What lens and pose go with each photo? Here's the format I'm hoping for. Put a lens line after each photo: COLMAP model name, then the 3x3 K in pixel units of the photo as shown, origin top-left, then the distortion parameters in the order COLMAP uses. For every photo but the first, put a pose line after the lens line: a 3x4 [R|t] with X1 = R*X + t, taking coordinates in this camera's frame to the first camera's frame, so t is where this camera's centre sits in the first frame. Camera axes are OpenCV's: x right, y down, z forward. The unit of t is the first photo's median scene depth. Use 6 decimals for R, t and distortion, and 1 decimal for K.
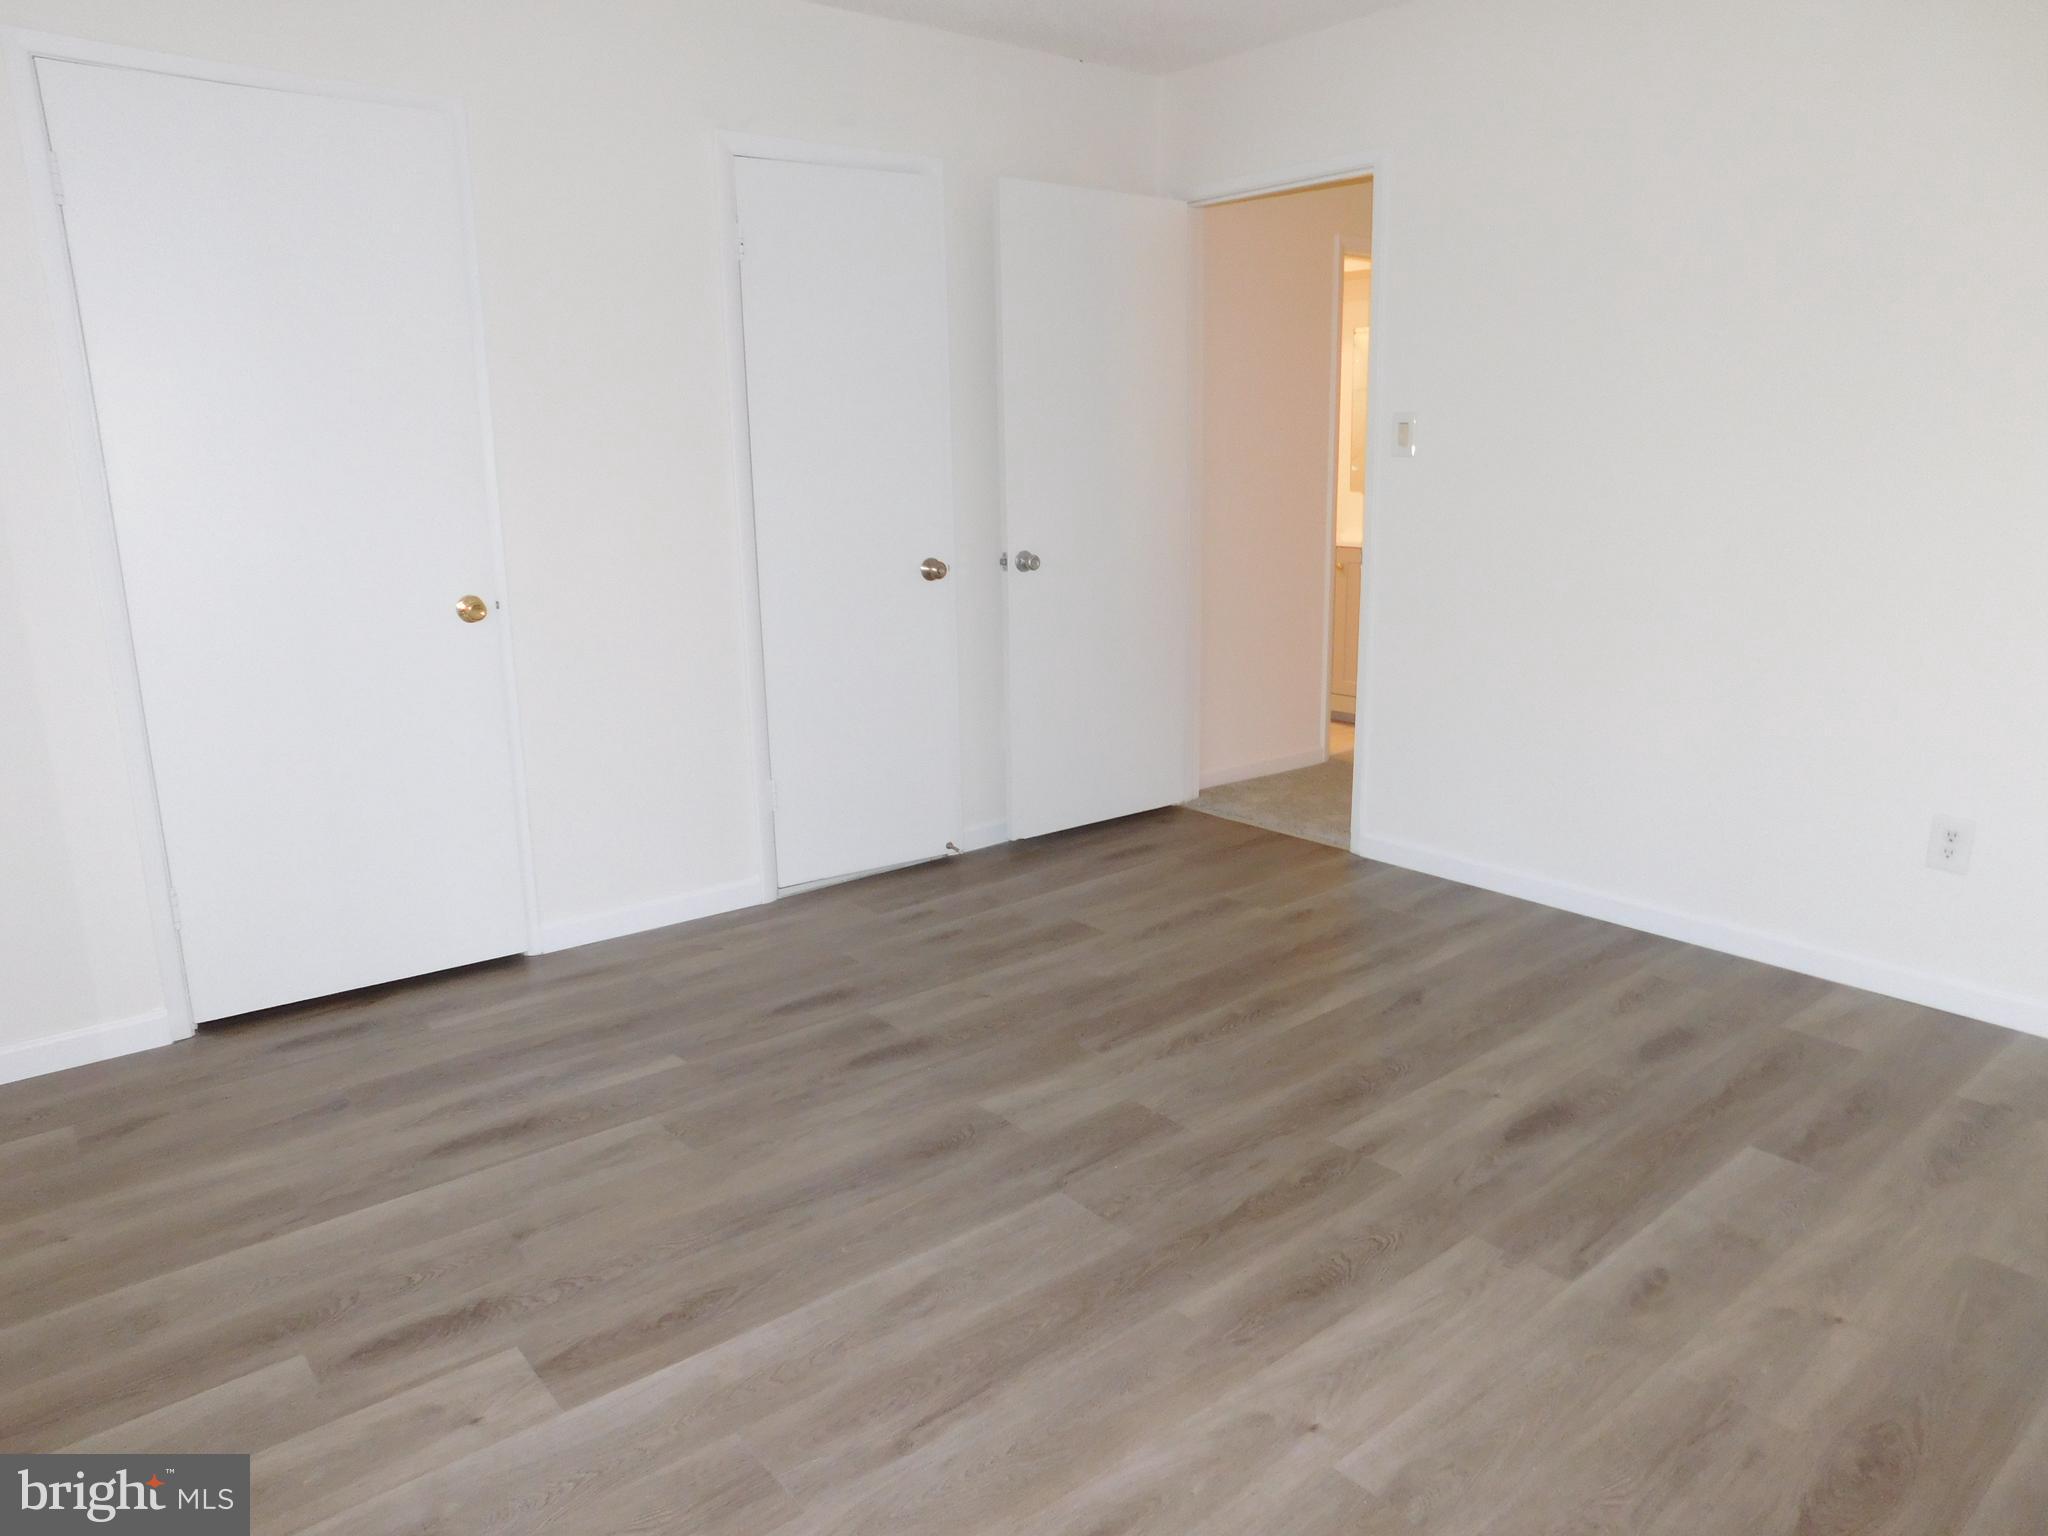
lens RADIAL K [[1357.7, 0, 1023.5], [0, 1357.7, 767.6], [0, 0, 1]] dist [-0.058008, 0.040215]
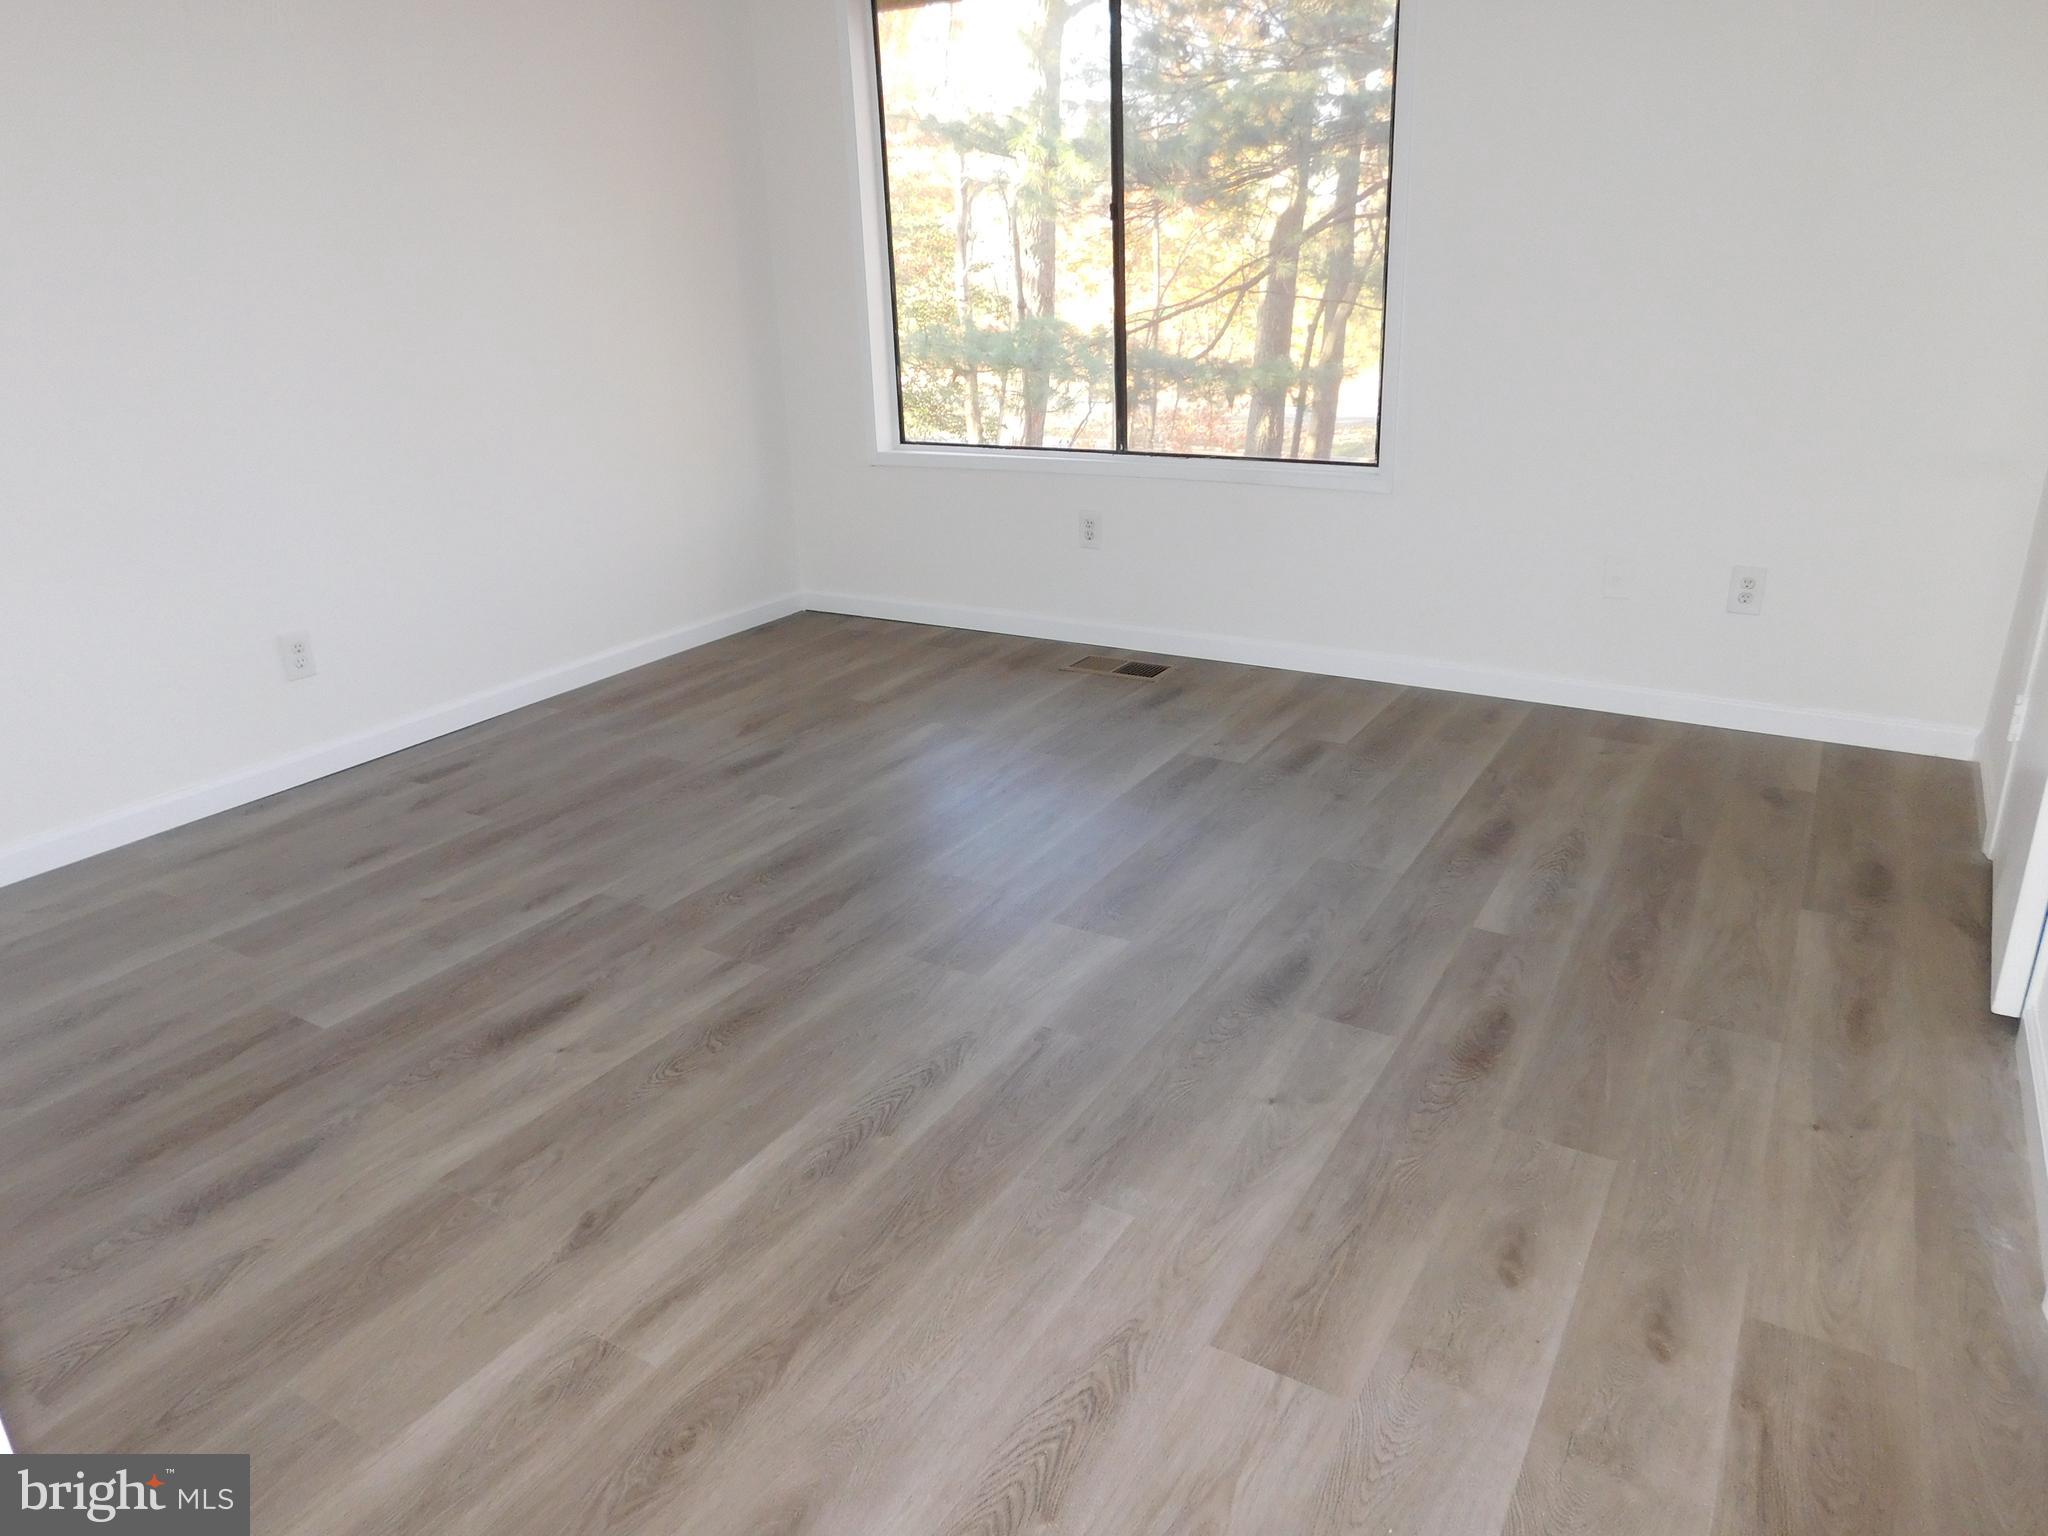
lens RADIAL K [[1357.7, 0, 1014.8], [0, 1357.7, 770.9], [0, 0, 1]] dist [-0.058008, 0.040215]
pose [[-0.946191, 0.152090, -0.285642, 0.309901], [-0.030632, 0.836621, 0.546926, -0.387903], [0.322156, 0.526246, -0.786944, 1.736165]]
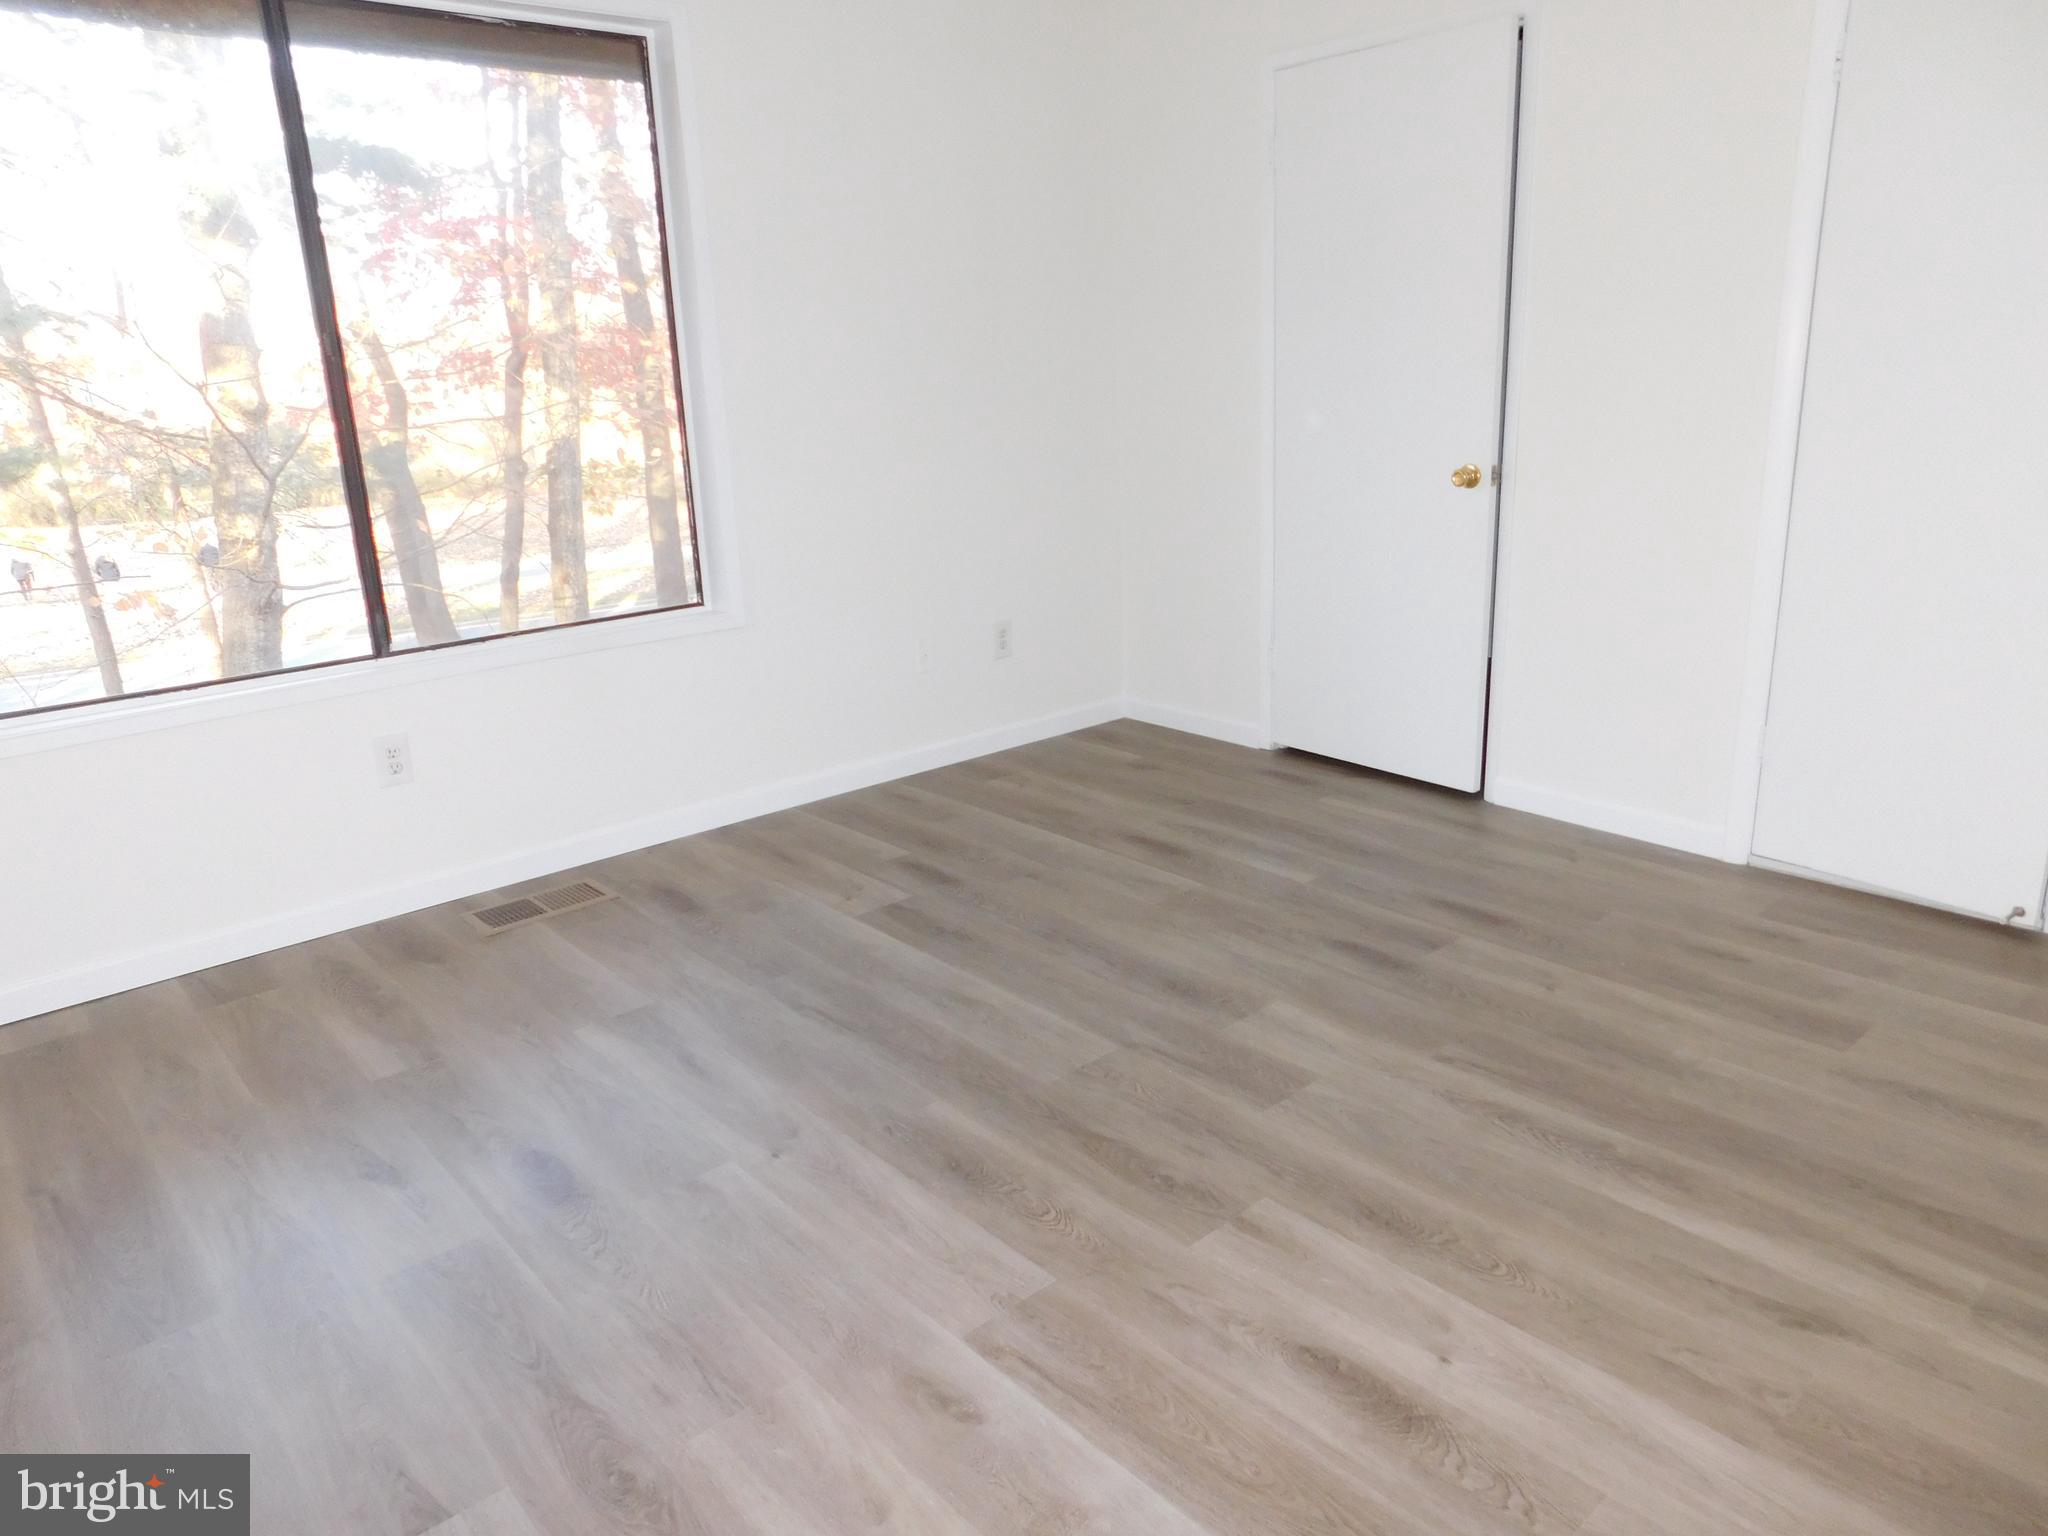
lens RADIAL K [[1357.7, 0, 1020.9], [0, 1357.7, 789.4], [0, 0, 1]] dist [-0.058008, 0.040215]
pose [[0.027677, 0.311281, -0.949915, 0.911074], [-0.189793, 0.934630, 0.300743, -0.174775], [0.981434, 0.171964, 0.084946, 0.730307]]
